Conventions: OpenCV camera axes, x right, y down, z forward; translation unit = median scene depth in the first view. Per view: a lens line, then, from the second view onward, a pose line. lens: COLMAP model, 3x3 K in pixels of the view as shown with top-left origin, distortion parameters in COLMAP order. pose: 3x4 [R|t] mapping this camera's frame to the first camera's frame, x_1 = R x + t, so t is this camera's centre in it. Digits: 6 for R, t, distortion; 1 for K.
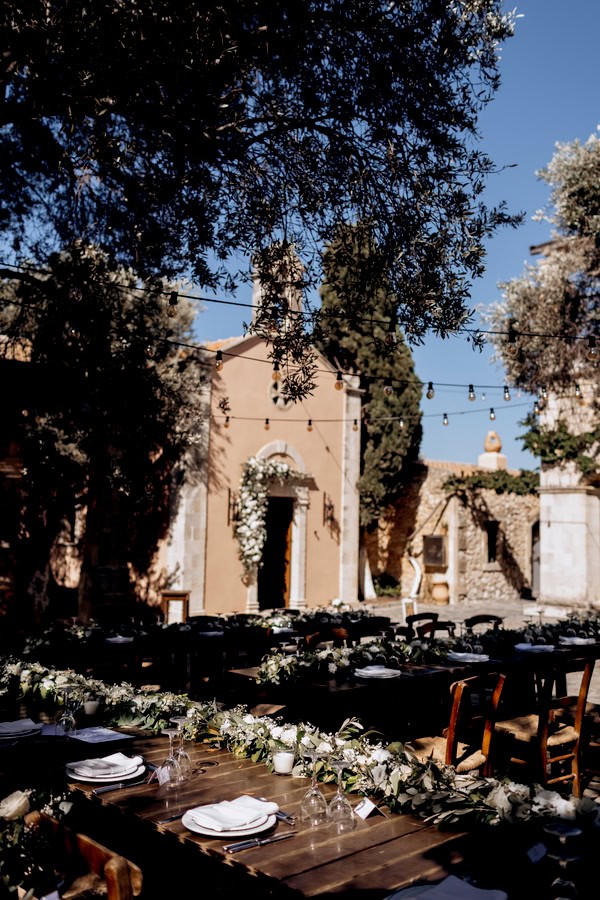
lens RADIAL K [[844.5, 0, 297.3], [0, 844.5, 450.4], [0, 0, 1]] dist [-0.016863, 0.000000]
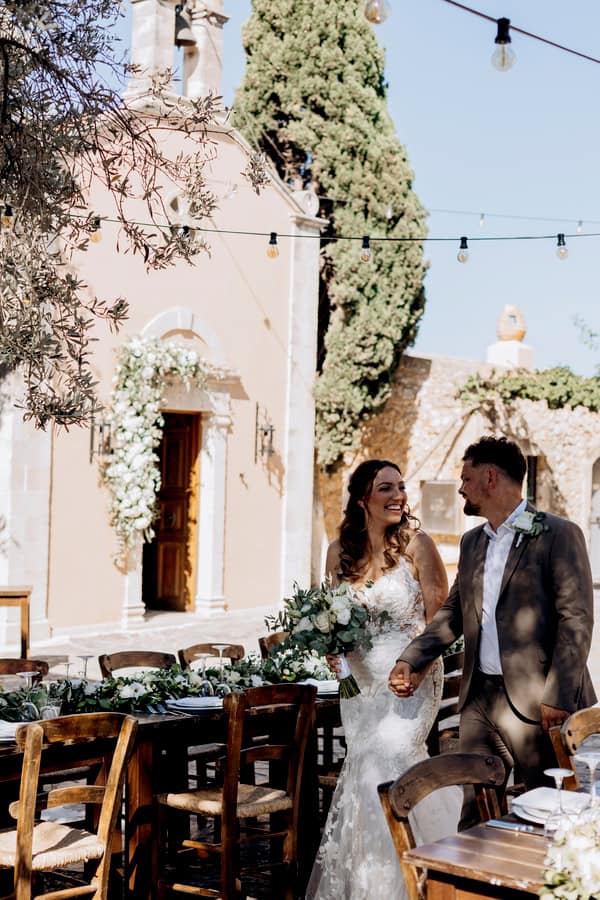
lens RADIAL K [[1338.0, 0, 301.7], [0, 1338.0, 449.4], [0, 0, 1]] dist [0.014173, 0.000000]
pose [[0.991798, 0.002278, 0.127798, -0.049990], [-0.012248, 0.996934, 0.077288, 0.011261], [-0.127231, -0.078219, 0.988784, 0.122332]]
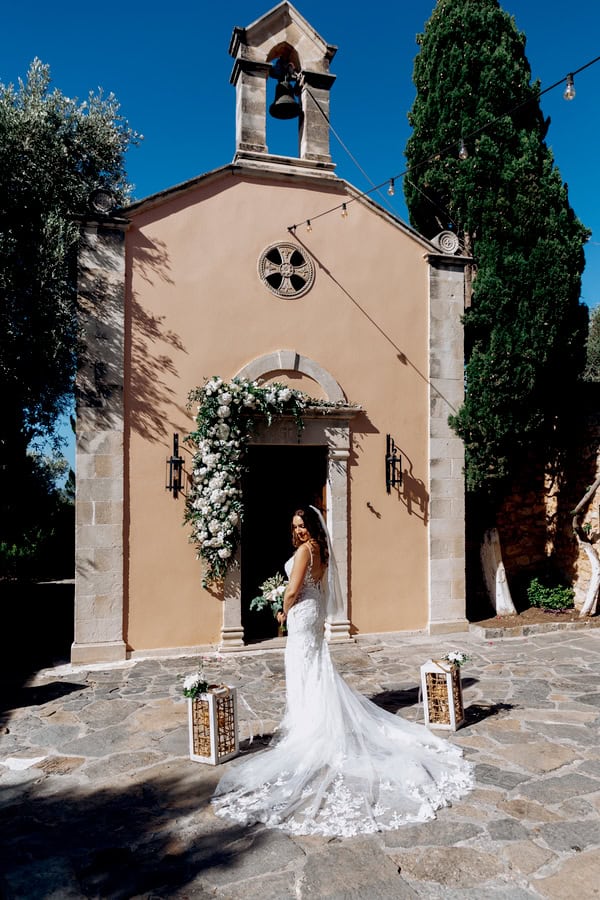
lens RADIAL K [[661.3, 0, 302.8], [0, 661.3, 459.6], [0, 0, 1]] dist [0.011956, 0.003106]
pose [[0.896558, -0.038587, -0.441242, 0.176262], [0.059322, 0.997684, 0.033288, 0.046330], [0.438936, -0.056020, 0.896770, 0.549456]]
